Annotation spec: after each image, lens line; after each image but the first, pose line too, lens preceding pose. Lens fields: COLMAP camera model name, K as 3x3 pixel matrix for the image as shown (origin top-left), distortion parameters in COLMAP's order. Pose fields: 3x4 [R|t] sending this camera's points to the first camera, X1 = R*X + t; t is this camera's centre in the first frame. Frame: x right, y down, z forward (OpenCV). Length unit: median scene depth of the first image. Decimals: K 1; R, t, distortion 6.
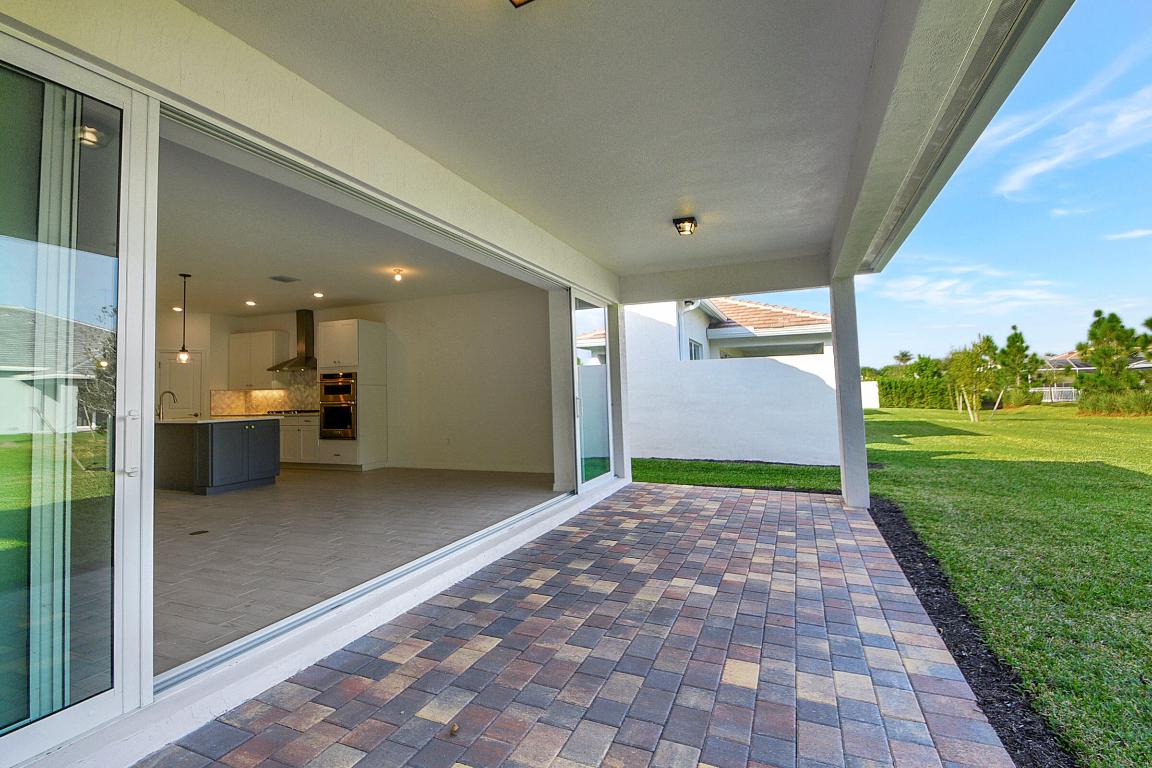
lens RADIAL K [[533.4, 0, 574.4], [0, 533.4, 373.0], [0, 0, 1]] dist [0.000557, 0.000003]
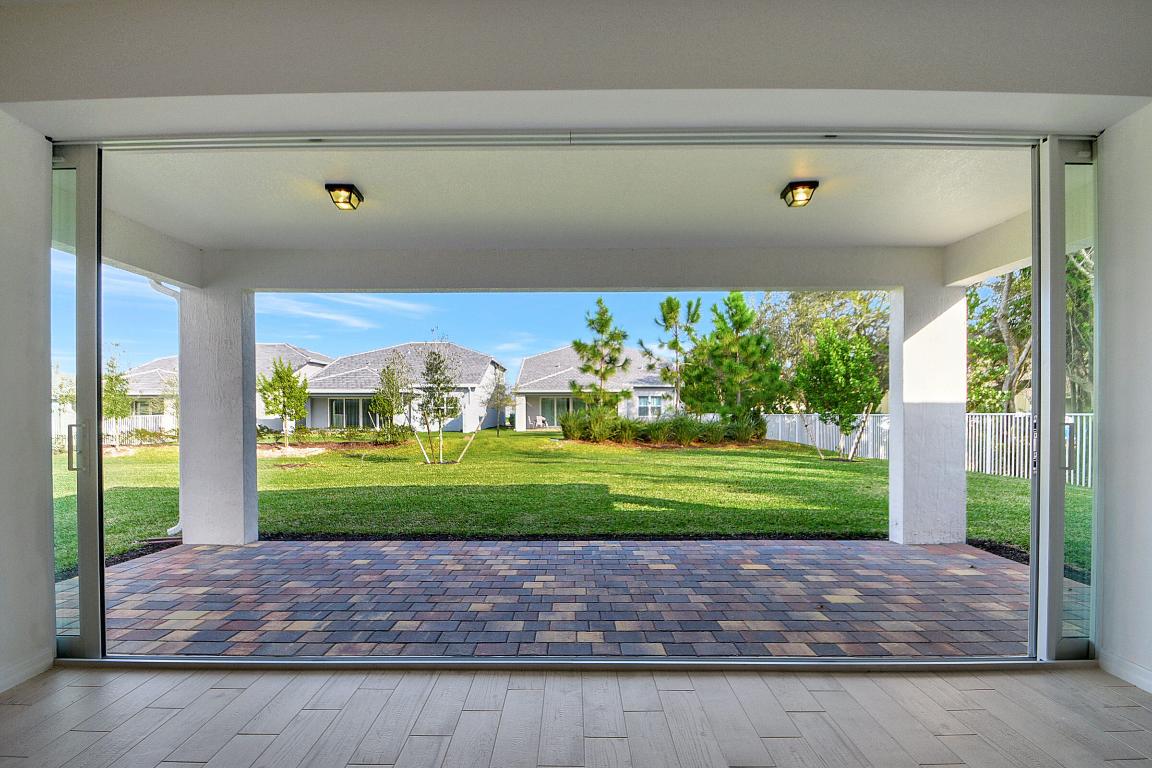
lens RADIAL K [[521.6, 0, 571.2], [0, 521.6, 415.1], [0, 0, 1]] dist [0.001354, 0.000026]
pose [[-0.388305, 0.020058, 0.921312, -0.807463], [-0.026946, 0.999088, -0.033108, 0.073053], [-0.921137, -0.037682, -0.387411, 1.322420]]
